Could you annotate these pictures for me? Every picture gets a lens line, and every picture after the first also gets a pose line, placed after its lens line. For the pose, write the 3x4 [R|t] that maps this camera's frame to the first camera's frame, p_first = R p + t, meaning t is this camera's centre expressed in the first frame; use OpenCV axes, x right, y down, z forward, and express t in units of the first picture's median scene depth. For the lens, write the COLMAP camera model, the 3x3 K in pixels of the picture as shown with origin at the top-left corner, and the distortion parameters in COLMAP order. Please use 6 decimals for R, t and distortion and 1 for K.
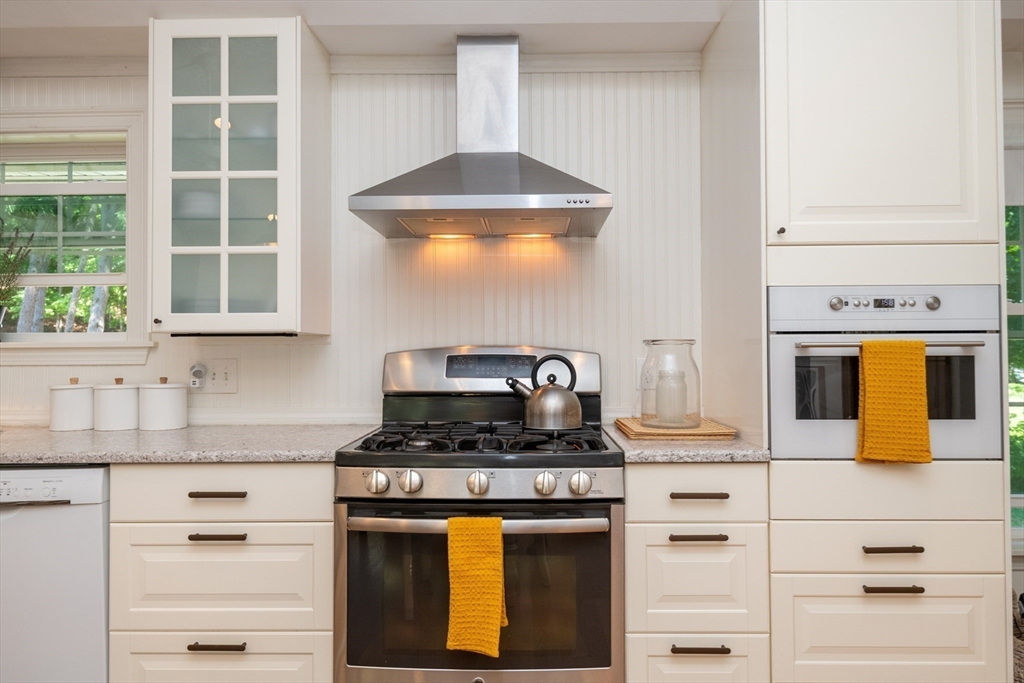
lens RADIAL K [[686.6, 0, 516.2], [0, 686.6, 342.1], [0, 0, 1]] dist [0.006662, 0.000976]
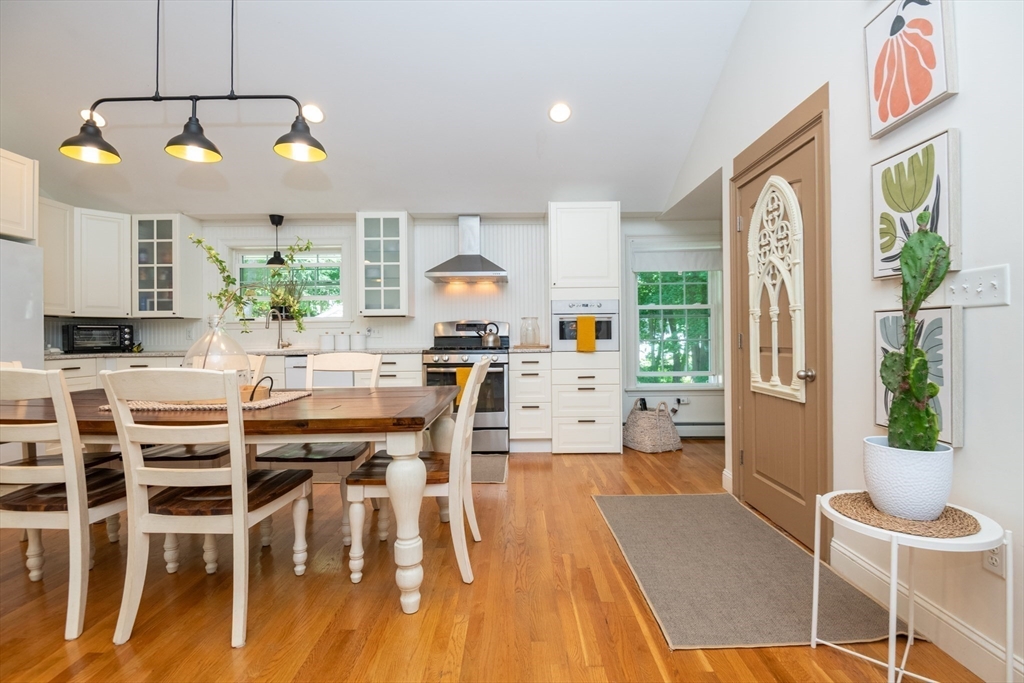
lens RADIAL K [[467.4, 0, 516.5], [0, 467.4, 339.4], [0, 0, 1]] dist [0.010860, -0.020680]
pose [[0.999732, -0.004920, 0.022618, 0.137592], [0.004607, 0.999894, 0.013846, 0.074403], [-0.022683, -0.013738, 0.999648, -1.233271]]
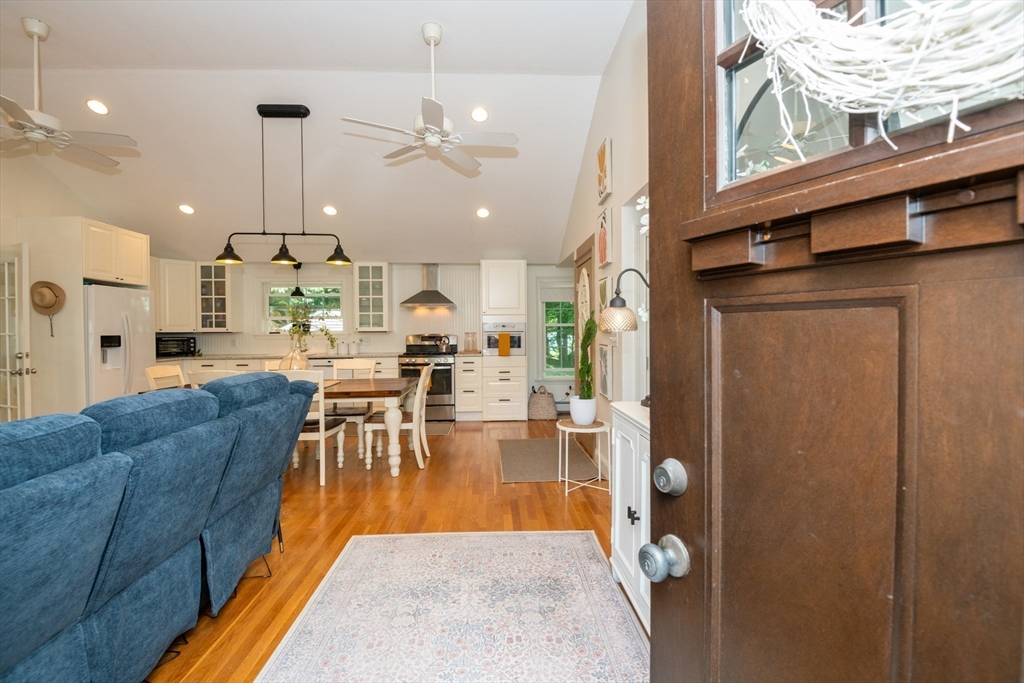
lens RADIAL K [[467.4, 0, 516.5], [0, 467.4, 339.4], [0, 0, 1]] dist [0.010860, -0.020680]
pose [[0.996938, -0.003940, 0.078092, 0.333614], [0.001744, 0.999602, 0.028163, -0.052864], [-0.078172, -0.027941, 0.996548, -2.460991]]
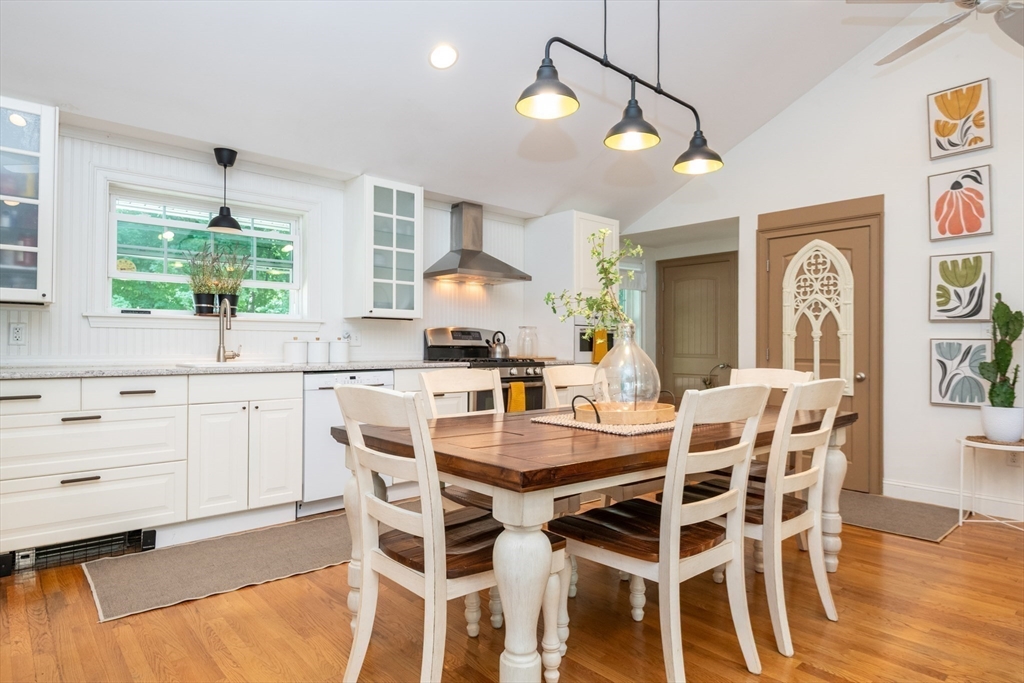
lens RADIAL K [[589.3, 0, 518.8], [0, 589.3, 339.8], [0, 0, 1]] dist [0.033363, -0.033673]
pose [[0.727859, 0.015741, 0.685546, -1.681417], [-0.016638, 0.999848, -0.005293, 0.072743], [-0.685525, -0.007554, 0.728010, -0.833506]]
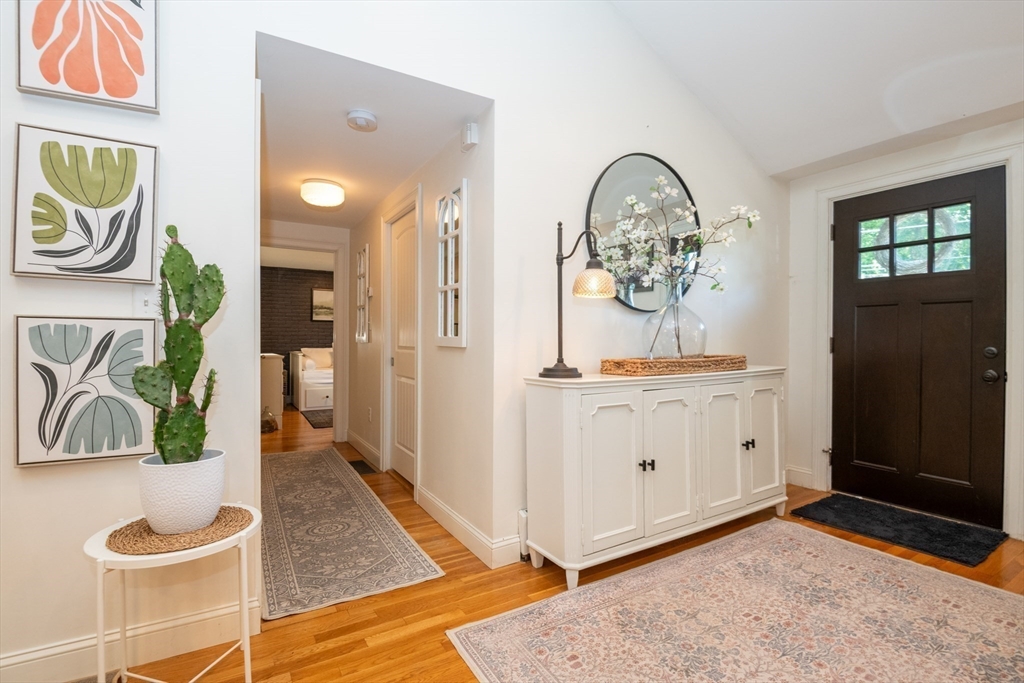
lens RADIAL K [[491.2, 0, 530.2], [0, 491.2, 338.7], [0, 0, 1]] dist [-0.022710, -0.001333]
pose [[-0.553244, 0.001098, 0.833019, -0.168000], [-0.007448, 0.999953, -0.006265, 0.067093], [-0.832986, -0.009671, -0.553209, -0.542258]]
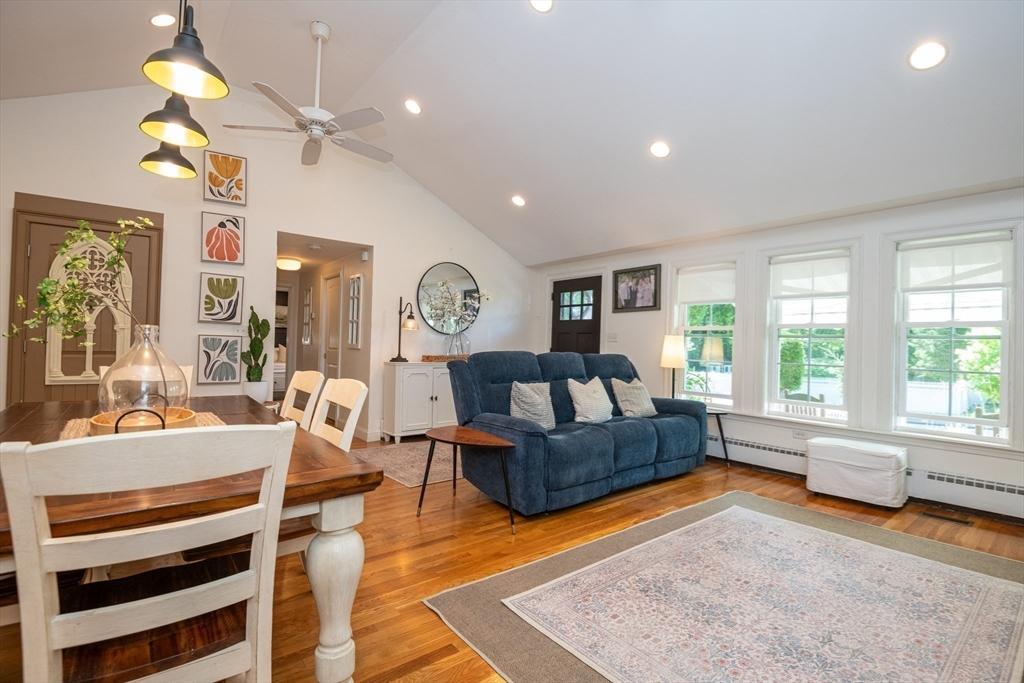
lens RADIAL K [[471.0, 0, 519.0], [0, 471.0, 338.6], [0, 0, 1]] dist [0.008672, -0.022473]
pose [[-0.647477, -0.005105, 0.762068, -1.830359], [-0.030471, 0.999351, -0.019195, 0.047365], [-0.761475, -0.035650, -0.647213, 0.008377]]
